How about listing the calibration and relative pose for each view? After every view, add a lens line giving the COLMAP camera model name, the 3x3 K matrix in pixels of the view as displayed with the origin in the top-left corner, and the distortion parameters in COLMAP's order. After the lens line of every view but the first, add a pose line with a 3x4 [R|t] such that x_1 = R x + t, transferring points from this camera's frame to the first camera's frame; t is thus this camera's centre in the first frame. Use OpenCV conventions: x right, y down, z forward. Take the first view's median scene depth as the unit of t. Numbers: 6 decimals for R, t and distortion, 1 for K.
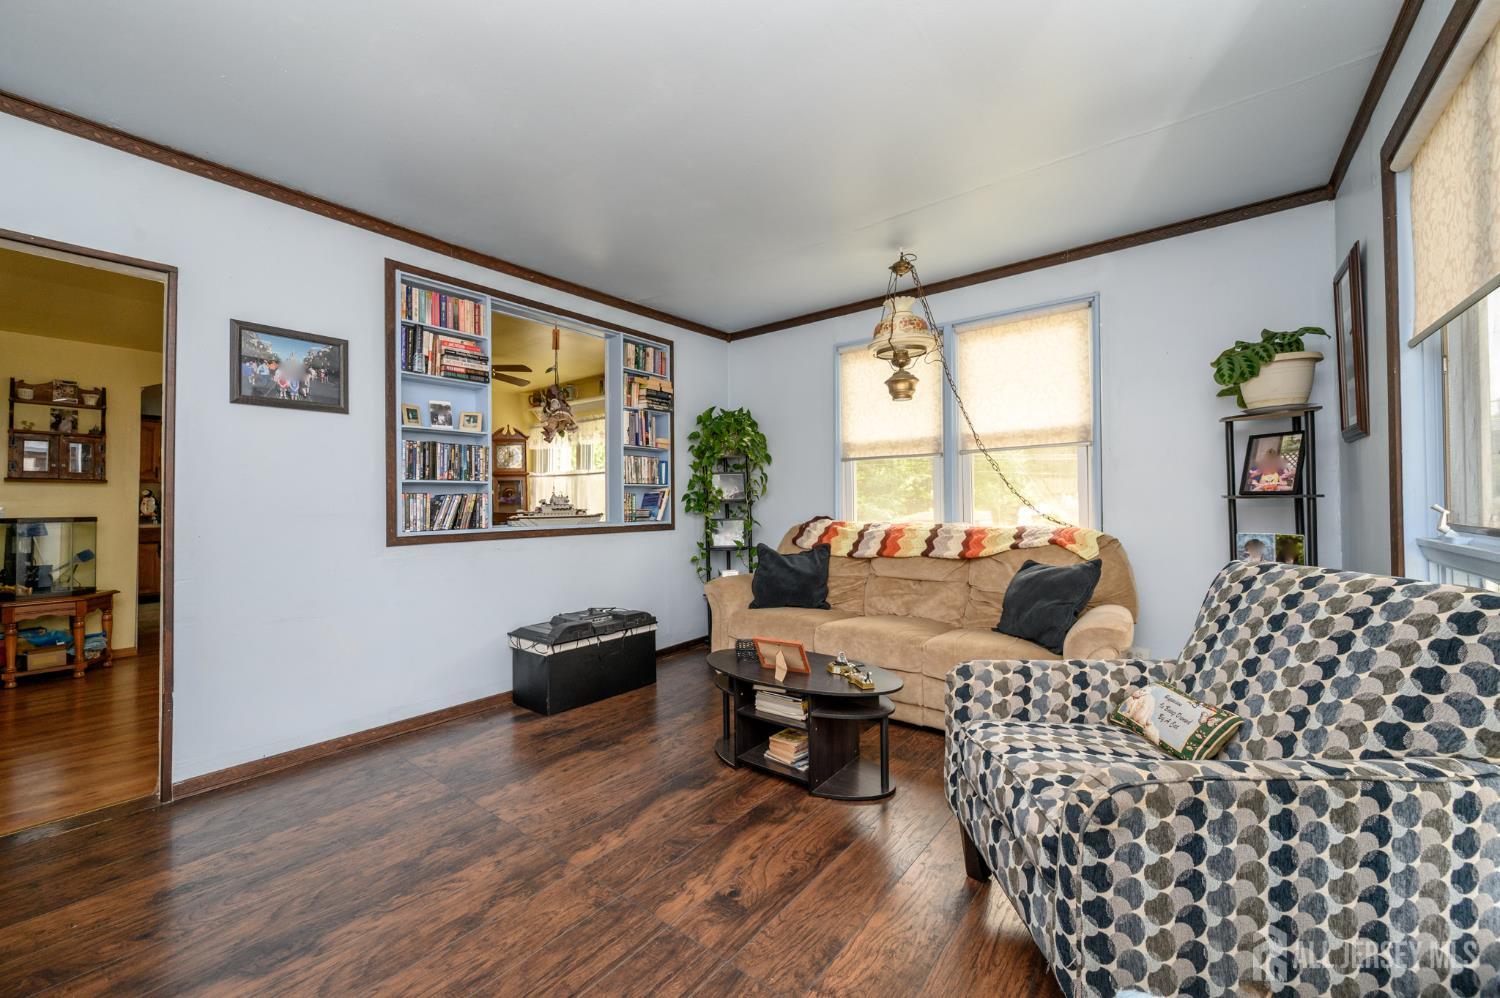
lens RADIAL K [[589.4, 0, 746.3], [0, 589.4, 497.6], [0, 0, 1]] dist [-0.000987, -0.000136]
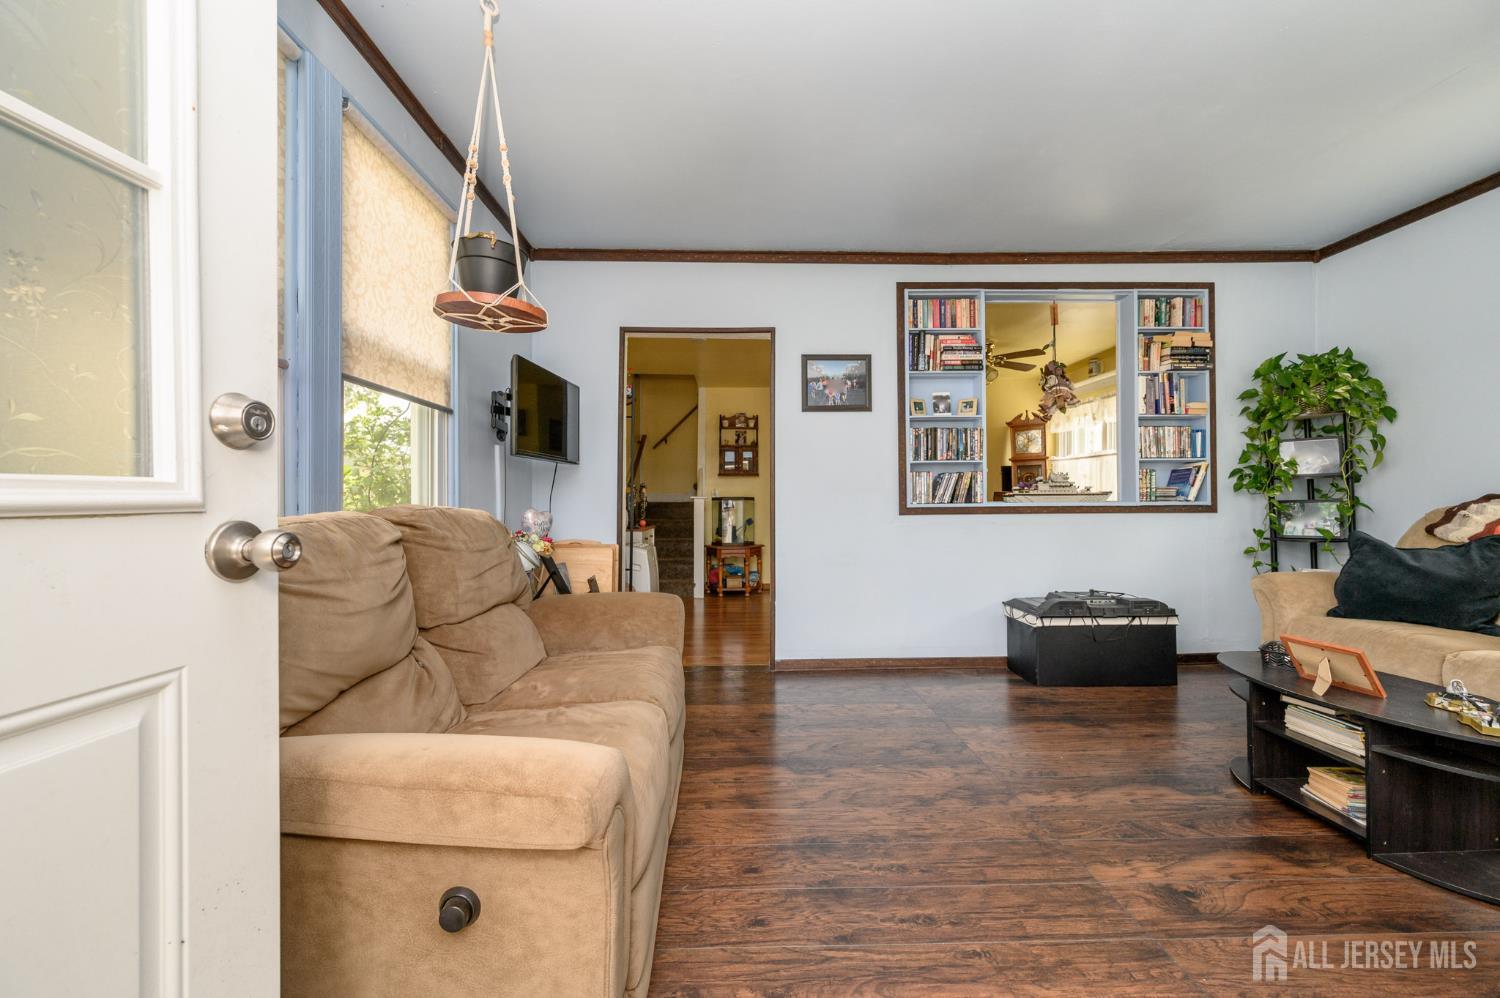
lens RADIAL K [[589.4, 0, 746.3], [0, 589.4, 500.8], [0, 0, 1]] dist [-0.000987, -0.000136]
pose [[0.642438, 0.002128, -0.766335, 0.118461], [0.009226, 0.999902, 0.010510, 0.032301], [0.766282, -0.013822, 0.642356, -0.039758]]
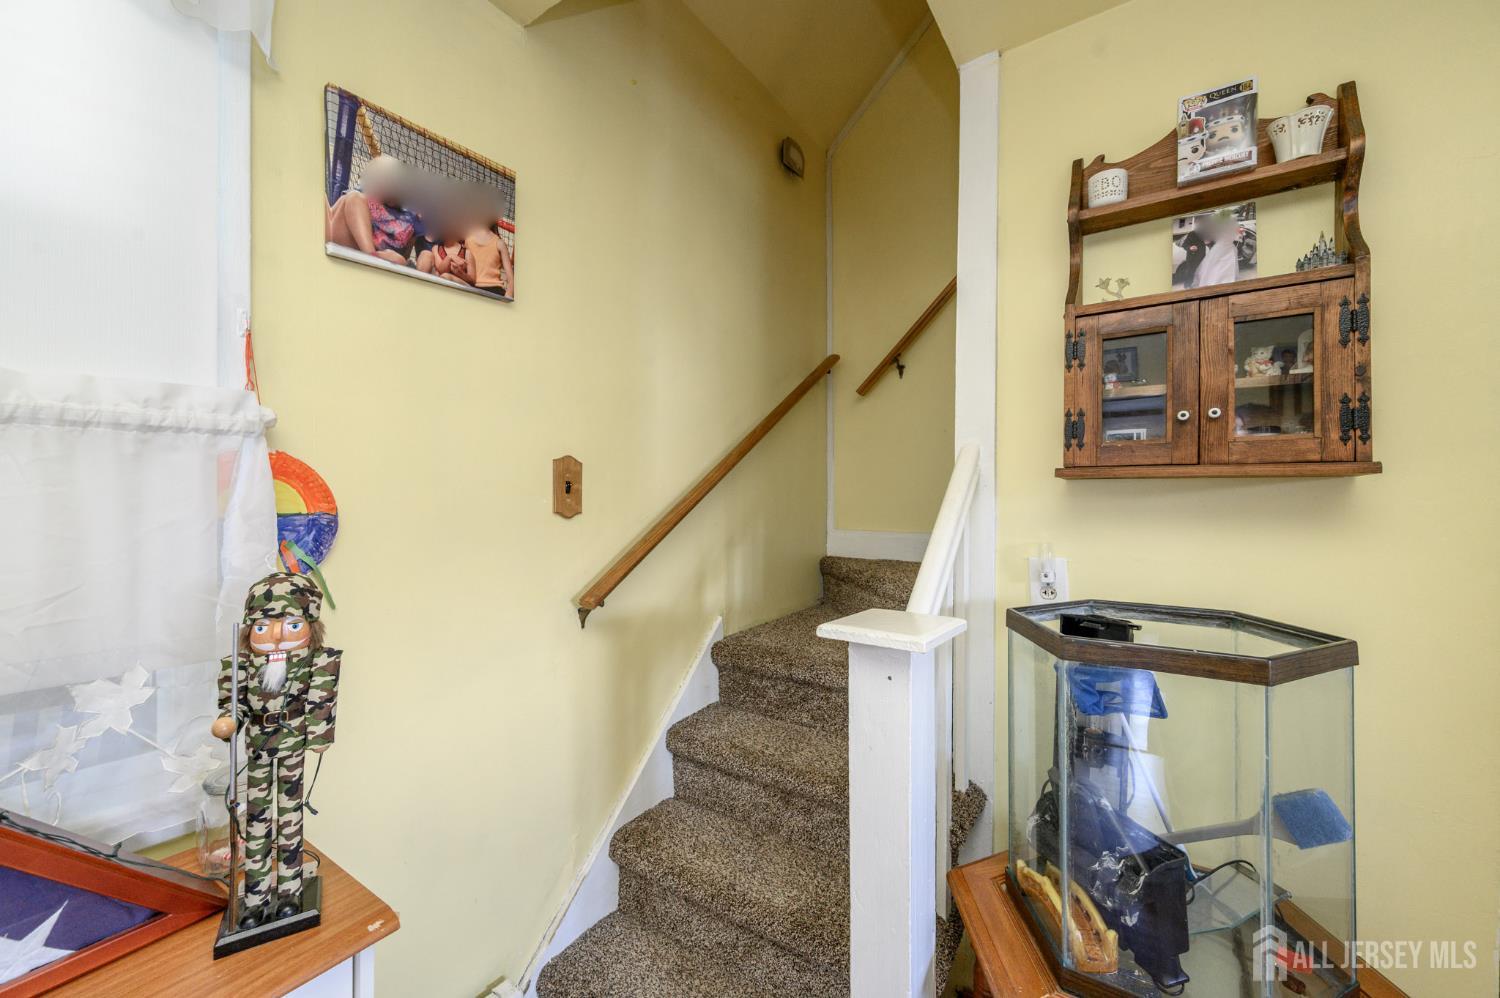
lens RADIAL K [[589.4, 0, 748.2], [0, 589.4, 496.9], [0, 0, 1]] dist [-0.000987, -0.000136]
pose [[0.062997, 0.003468, -0.998008, -1.157339], [0.012549, 0.999912, 0.004266, -0.025718], [0.997935, -0.012793, 0.062948, 0.985714]]
